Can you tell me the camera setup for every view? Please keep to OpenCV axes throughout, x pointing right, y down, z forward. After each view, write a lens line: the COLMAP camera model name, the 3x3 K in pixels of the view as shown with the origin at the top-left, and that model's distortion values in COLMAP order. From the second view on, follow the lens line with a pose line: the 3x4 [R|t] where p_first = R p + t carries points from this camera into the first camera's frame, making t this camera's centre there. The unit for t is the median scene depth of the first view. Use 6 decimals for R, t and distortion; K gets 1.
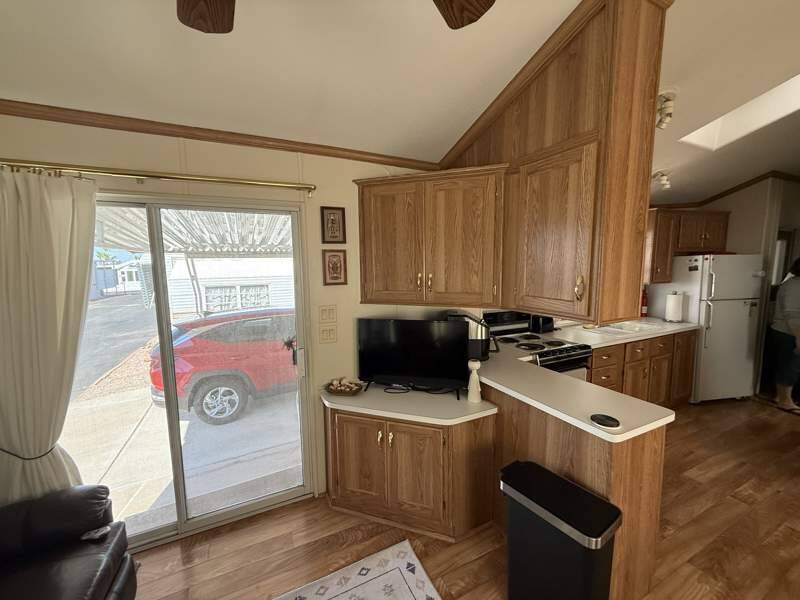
lens RADIAL K [[320.2, 0, 396.7], [0, 320.2, 301.3], [0, 0, 1]] dist [0.000366, 0.000800]
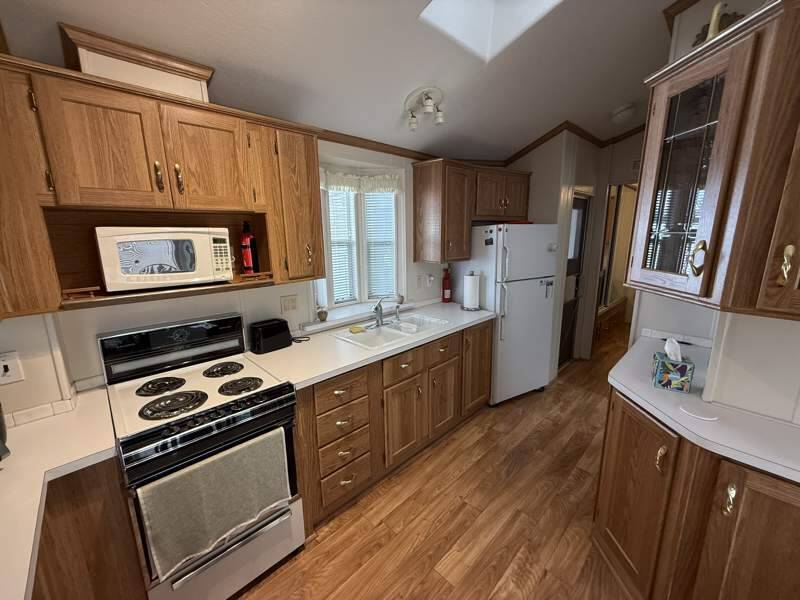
lens RADIAL K [[320.2, 0, 398.0], [0, 320.2, 301.1], [0, 0, 1]] dist [0.000366, 0.000800]
pose [[0.947239, -0.068773, 0.313063, 0.458096], [0.041898, 0.994897, 0.091786, -0.039001], [-0.317778, -0.073826, 0.945287, 0.316354]]
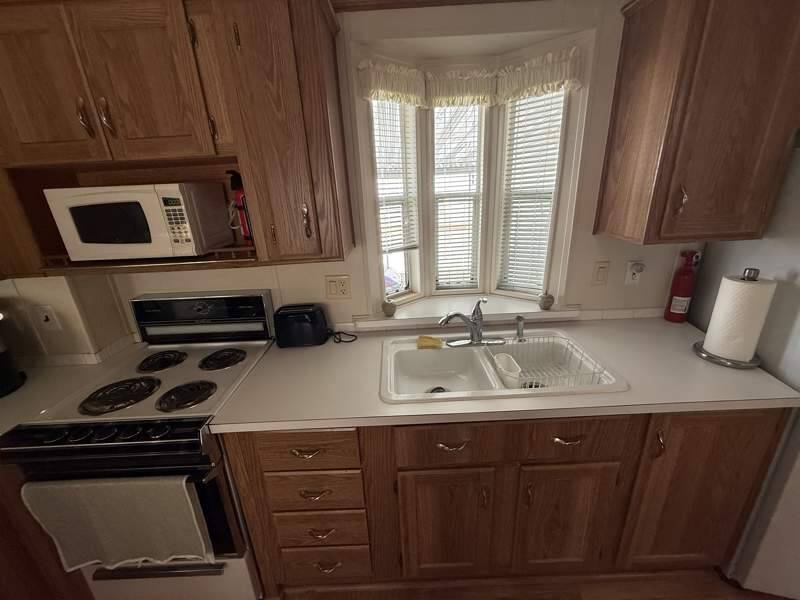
lens RADIAL K [[320.2, 0, 398.0], [0, 320.2, 300.4], [0, 0, 1]] dist [0.000366, 0.000800]
pose [[0.907803, 0.107898, -0.405280, 0.708019], [-0.012291, 0.972769, 0.231450, -0.071211], [0.419217, -0.205130, 0.884409, 0.595675]]
